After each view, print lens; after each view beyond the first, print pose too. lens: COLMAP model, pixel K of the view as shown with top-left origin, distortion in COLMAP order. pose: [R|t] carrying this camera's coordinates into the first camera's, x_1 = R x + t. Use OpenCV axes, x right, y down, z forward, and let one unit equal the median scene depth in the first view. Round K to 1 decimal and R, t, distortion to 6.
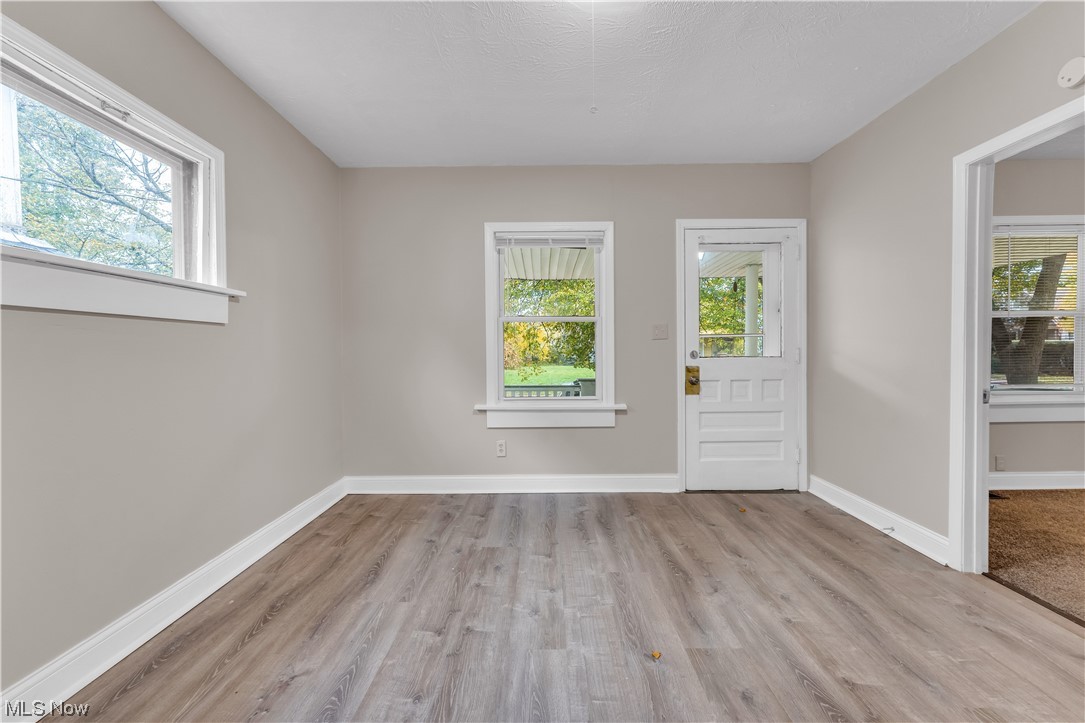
lens RADIAL K [[440.0, 0, 542.5], [0, 440.0, 361.5], [0, 0, 1]] dist [0.000823, 0.000238]
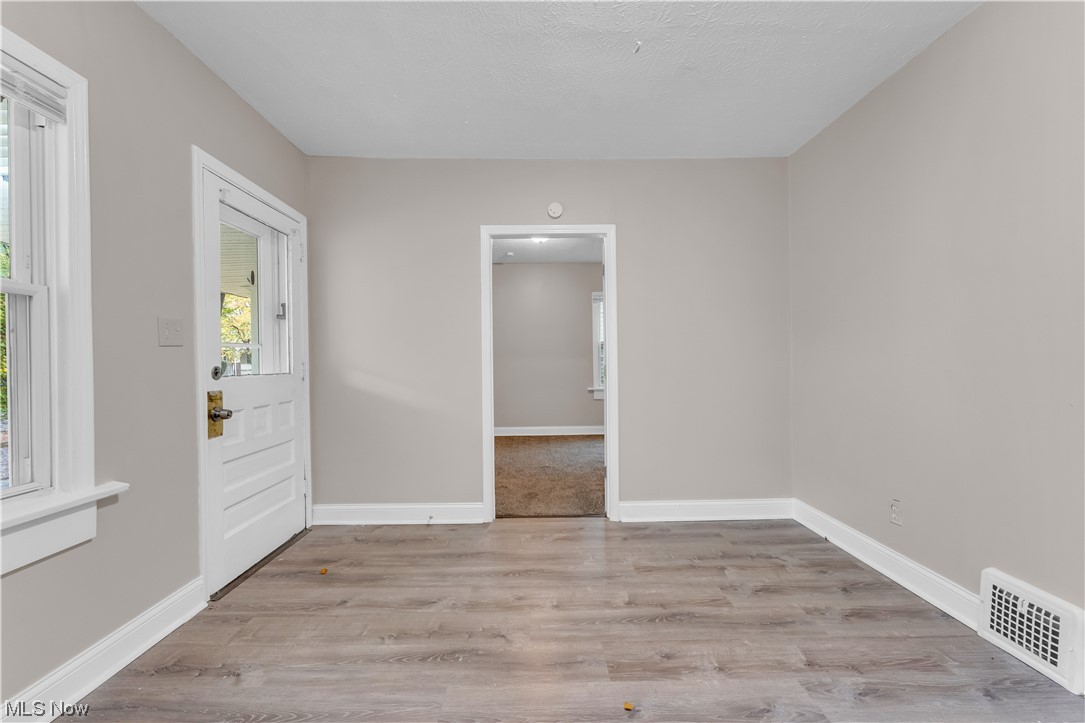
lens RADIAL K [[440.0, 0, 542.5], [0, 440.0, 361.5], [0, 0, 1]] dist [0.000823, 0.000238]
pose [[-0.023891, 0.006084, 0.999696, -0.378772], [0.031412, 0.999492, -0.005332, -0.017850], [-0.999221, 0.031275, -0.024070, 0.706542]]
